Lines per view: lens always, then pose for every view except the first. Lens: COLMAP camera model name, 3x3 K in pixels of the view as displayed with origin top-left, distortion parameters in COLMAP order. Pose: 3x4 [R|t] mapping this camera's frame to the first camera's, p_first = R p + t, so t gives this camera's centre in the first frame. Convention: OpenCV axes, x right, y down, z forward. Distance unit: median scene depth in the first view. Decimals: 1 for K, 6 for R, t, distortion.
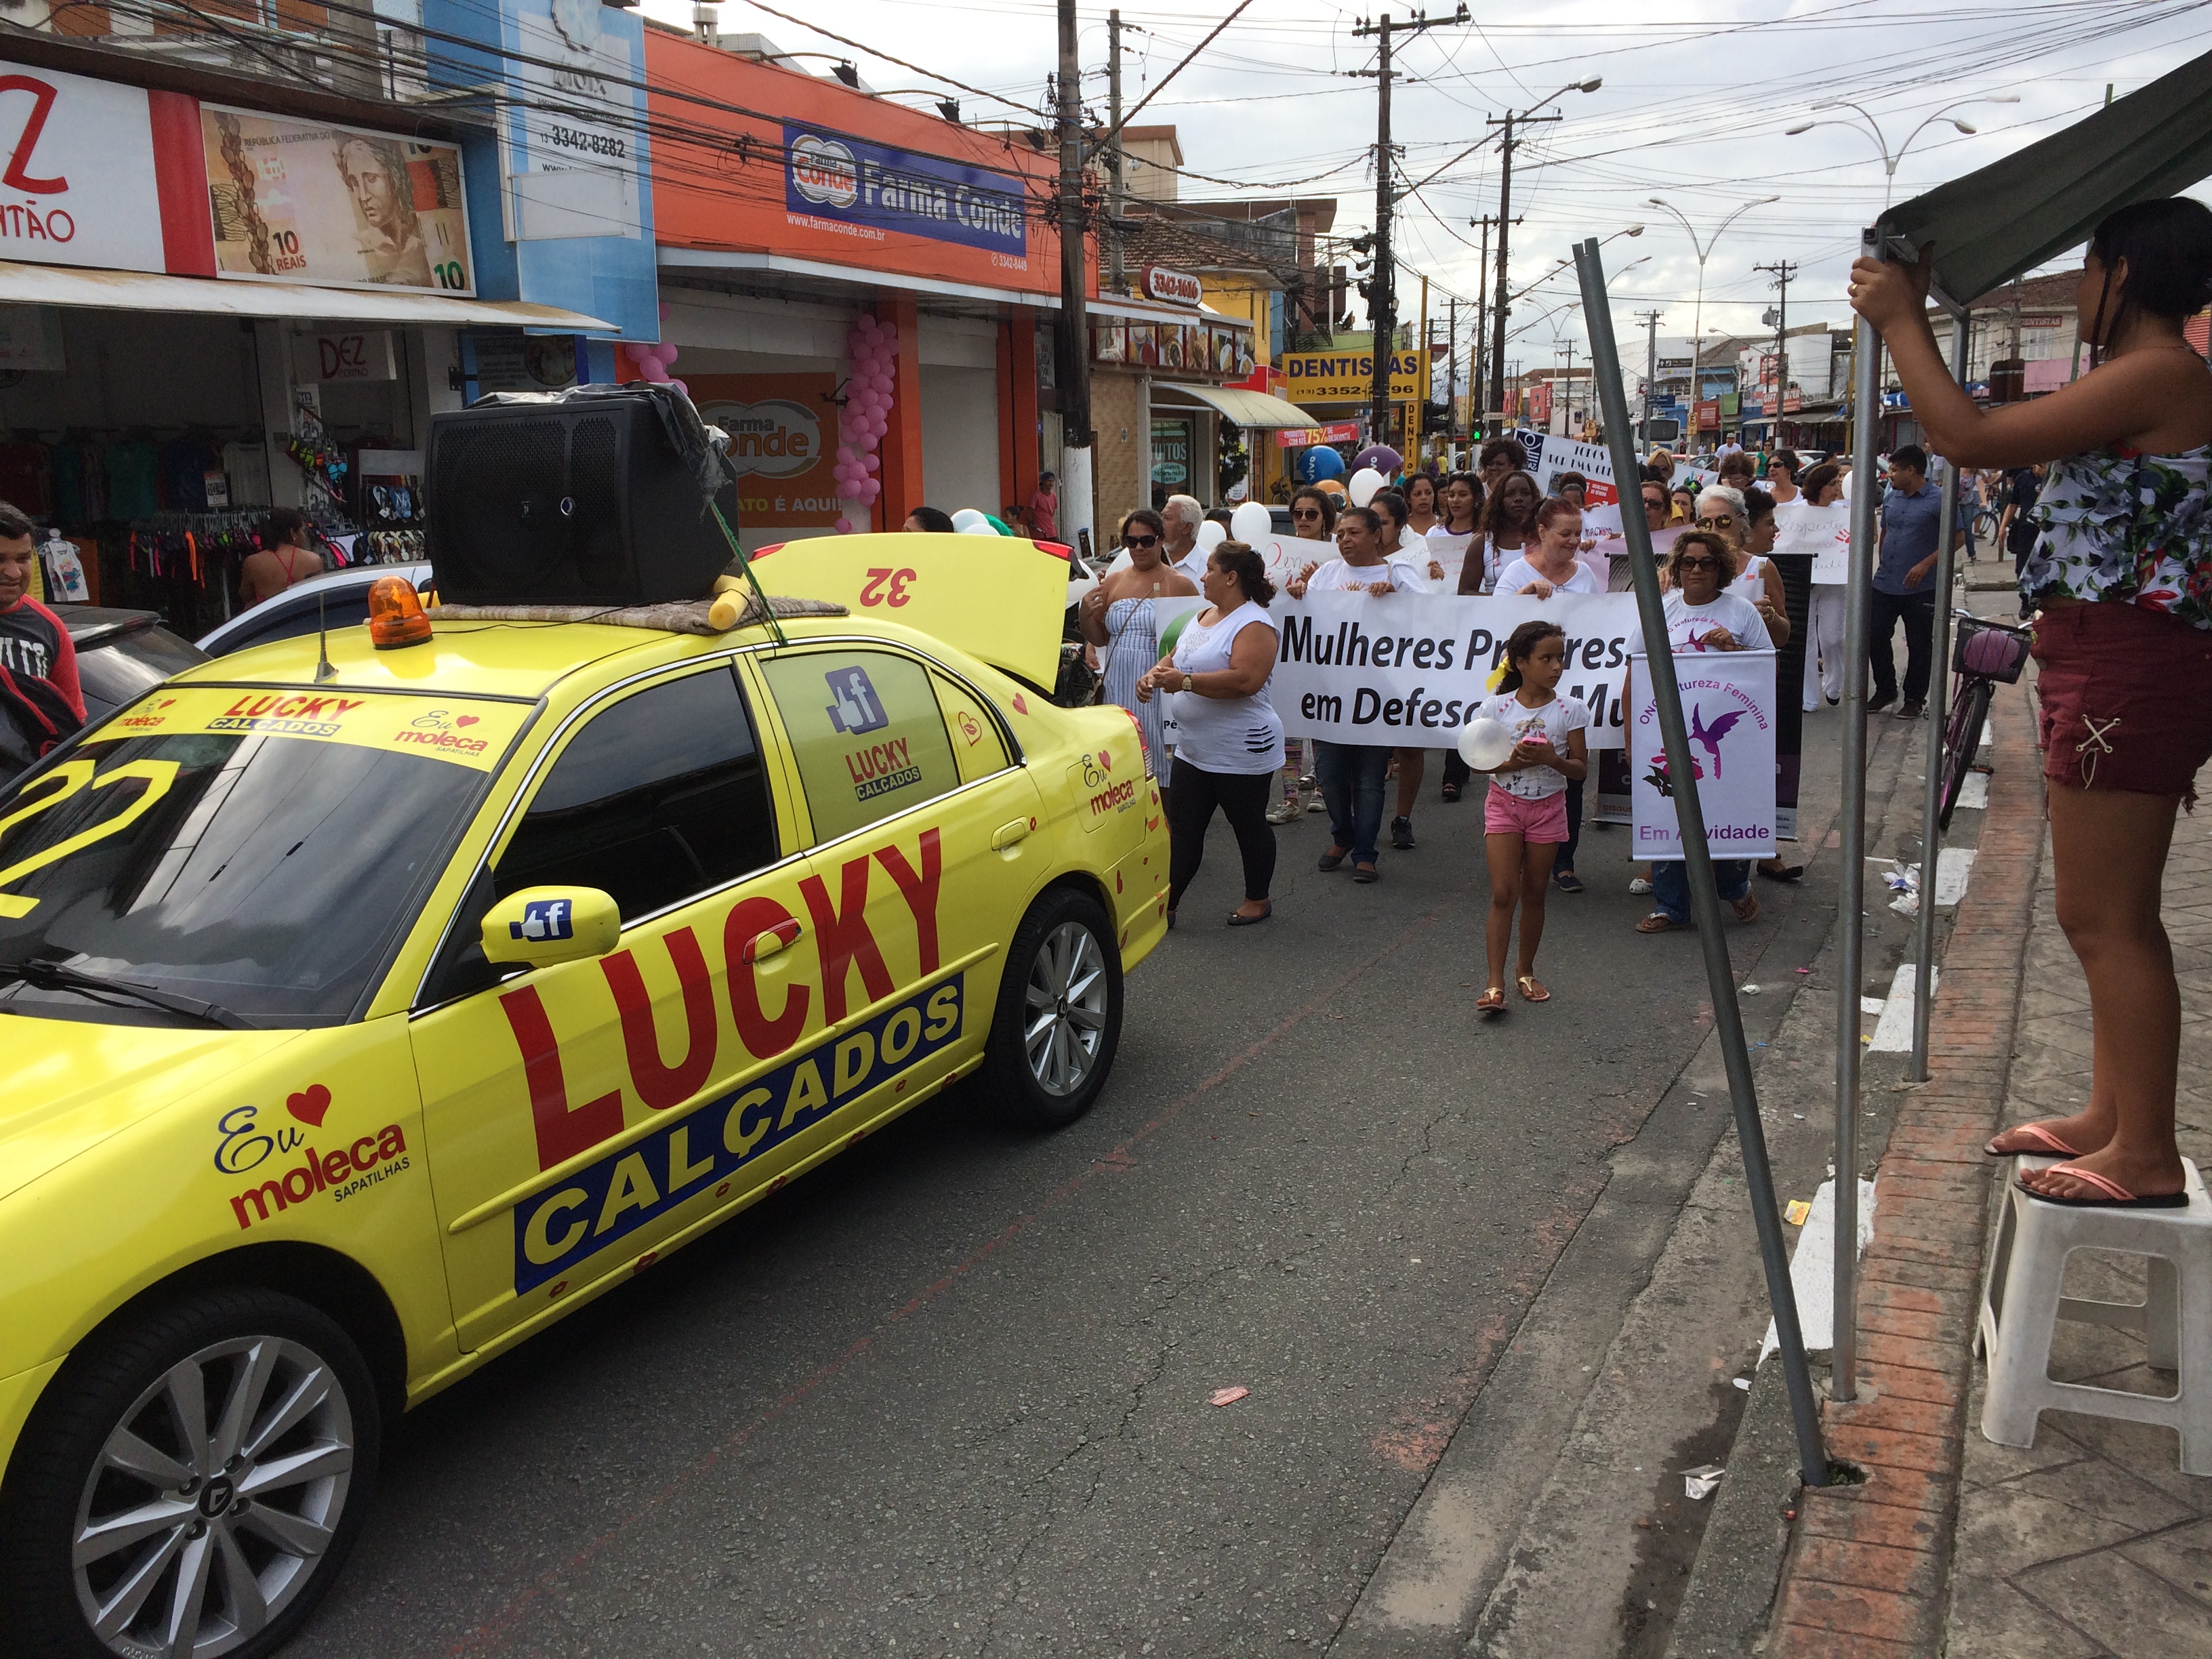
lens RADIAL K [[1876.6, 0, 1106.0], [0, 1876.6, 829.5], [0, 0, 1]] dist [0.073223, -0.104432]
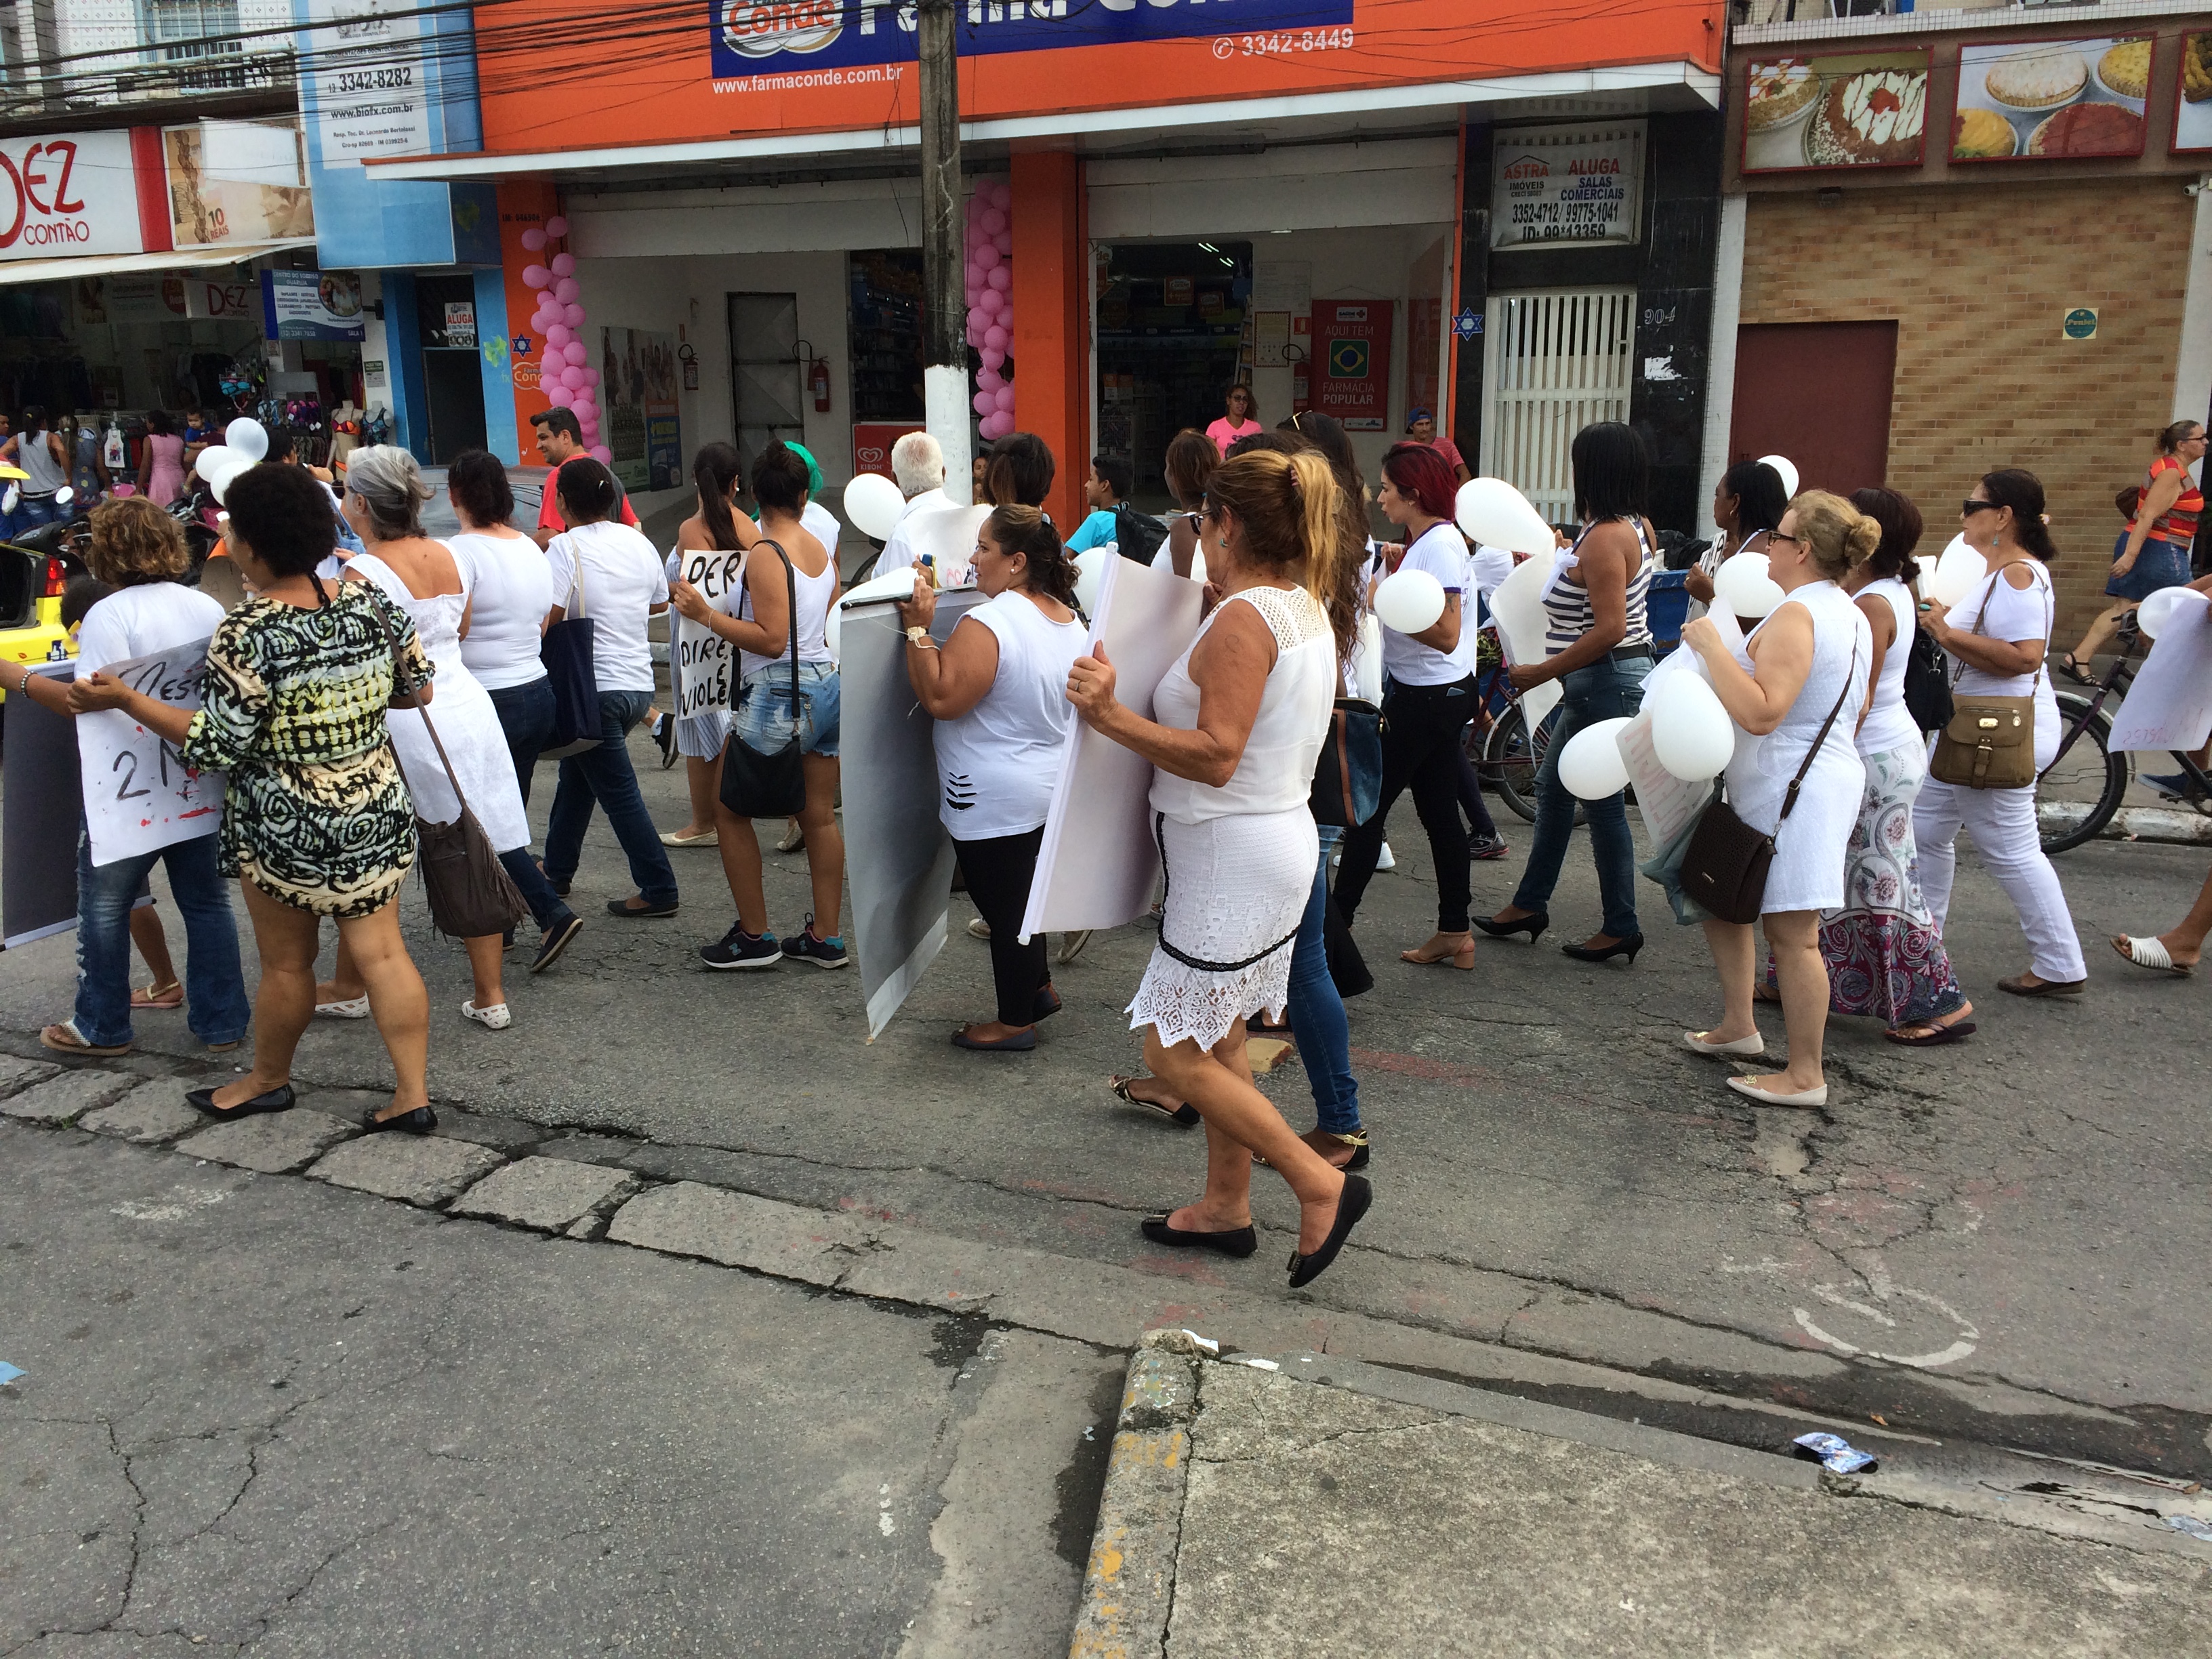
lens RADIAL K [[1881.0, 0, 1108.3], [0, 1881.0, 871.8], [0, 0, 1]] dist [0.042515, -0.065870]
pose [[0.000519, 0.261273, -0.965265, 0.667829], [-0.192310, 0.947274, 0.256300, -0.223898], [0.981334, 0.185497, 0.050737, 1.097539]]
